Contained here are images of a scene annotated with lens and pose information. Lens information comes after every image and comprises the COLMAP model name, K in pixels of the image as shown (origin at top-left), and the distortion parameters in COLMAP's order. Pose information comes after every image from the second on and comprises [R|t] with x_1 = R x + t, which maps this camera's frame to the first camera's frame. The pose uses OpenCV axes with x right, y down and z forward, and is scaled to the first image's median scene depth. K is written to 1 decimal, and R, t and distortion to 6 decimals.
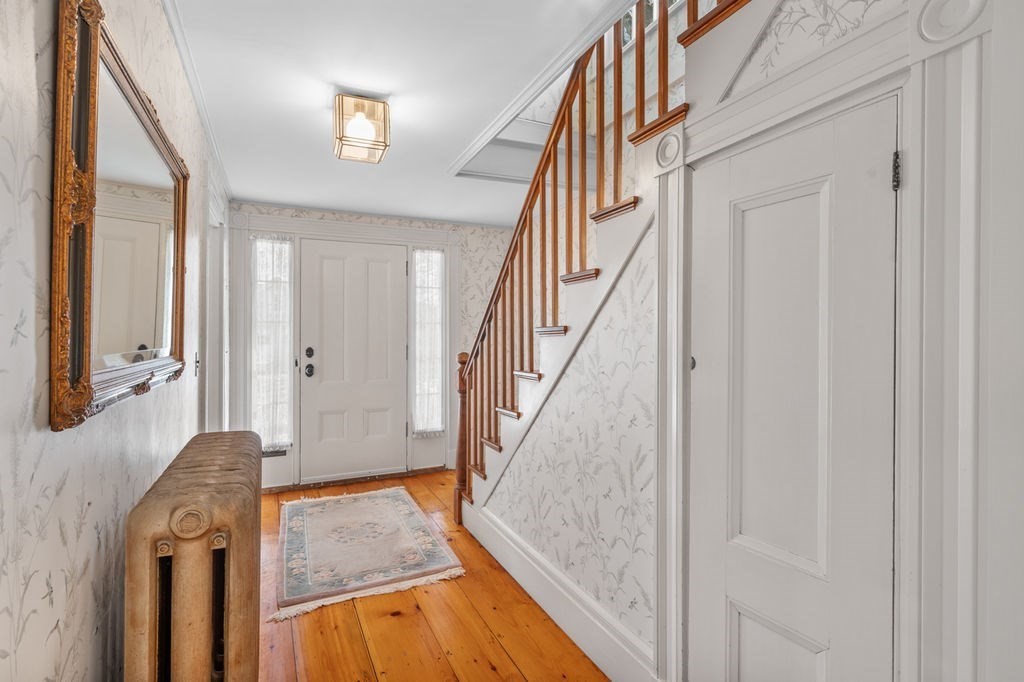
lens RADIAL K [[490.2, 0, 514.1], [0, 490.2, 336.8], [0, 0, 1]] dist [-0.004128, 0.000105]
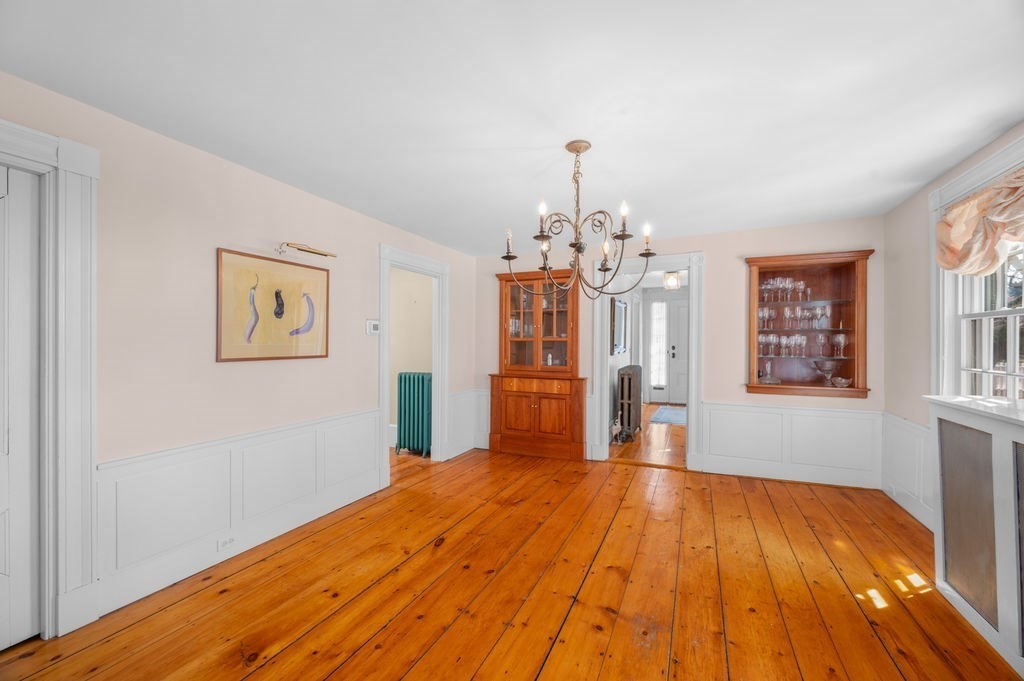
lens RADIAL K [[419.8, 0, 514.3], [0, 419.8, 339.3], [0, 0, 1]] dist [-0.000989, 0.000158]
pose [[0.645653, 0.006335, -0.763605, 0.660268], [-0.003938, 0.999980, 0.004967, -0.016916], [0.763621, -0.000200, 0.645665, -0.934394]]
